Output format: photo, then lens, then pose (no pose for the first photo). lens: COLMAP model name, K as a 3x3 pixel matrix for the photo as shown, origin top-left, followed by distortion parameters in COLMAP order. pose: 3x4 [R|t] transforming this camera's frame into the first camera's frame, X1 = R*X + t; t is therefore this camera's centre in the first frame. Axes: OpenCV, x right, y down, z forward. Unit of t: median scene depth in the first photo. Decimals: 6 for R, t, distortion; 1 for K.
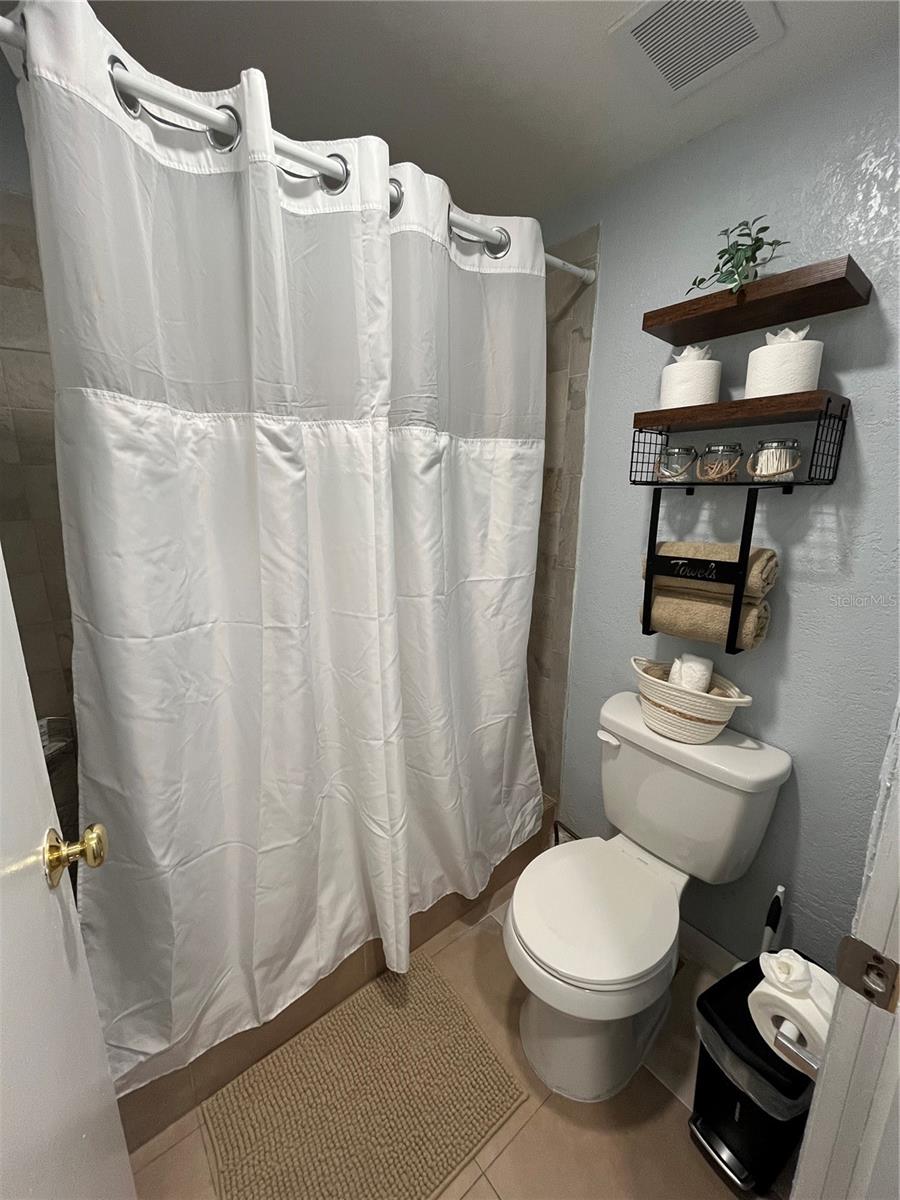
lens RADIAL K [[485.7, 0, 450.0], [0, 485.7, 600.0], [0, 0, 1]] dist [-0.001664, -0.000159]
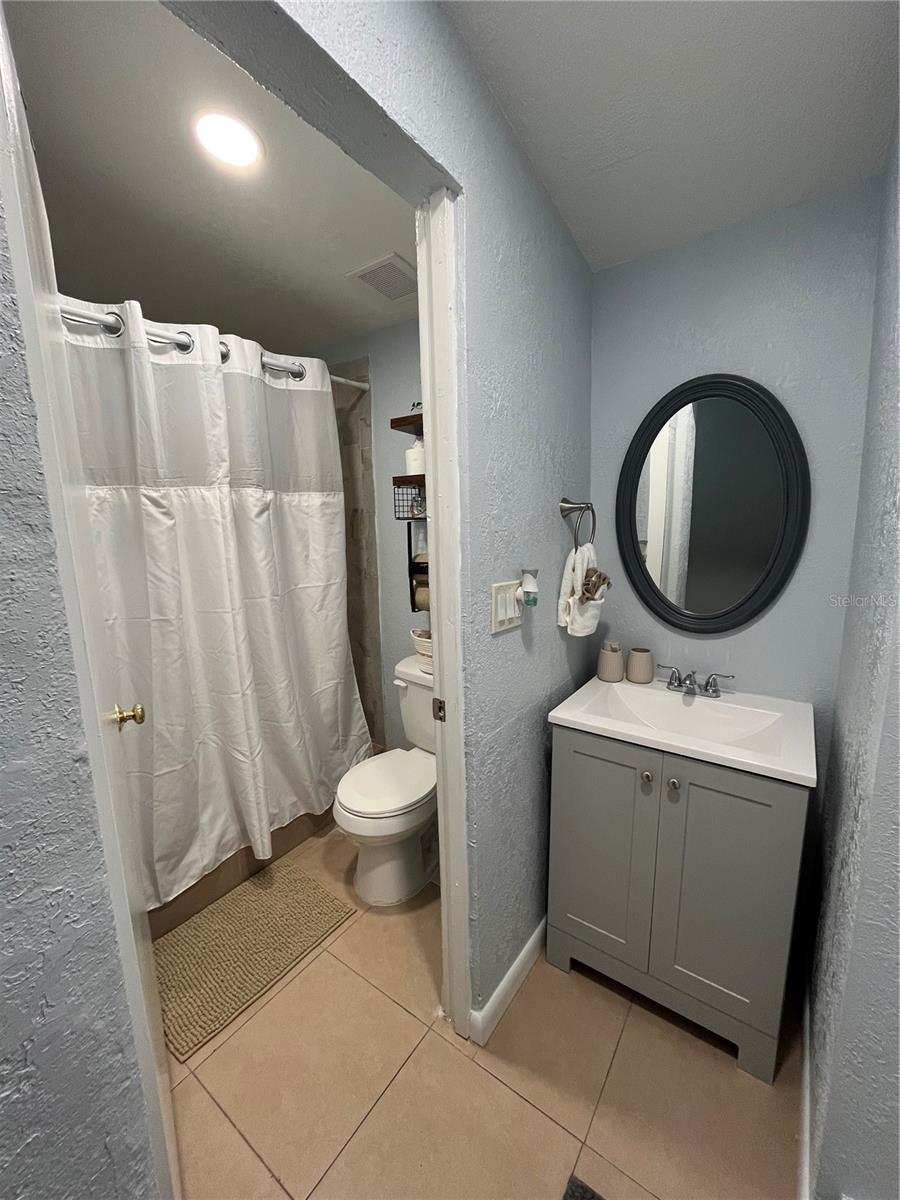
lens RADIAL K [[485.7, 0, 450.0], [0, 485.7, 600.0], [0, 0, 1]] dist [-0.001664, -0.000159]
pose [[0.963392, -0.073217, 0.257904, 0.117196], [0.087670, 0.995133, -0.044980, 0.122349], [-0.253356, 0.065944, 0.965123, -0.620090]]
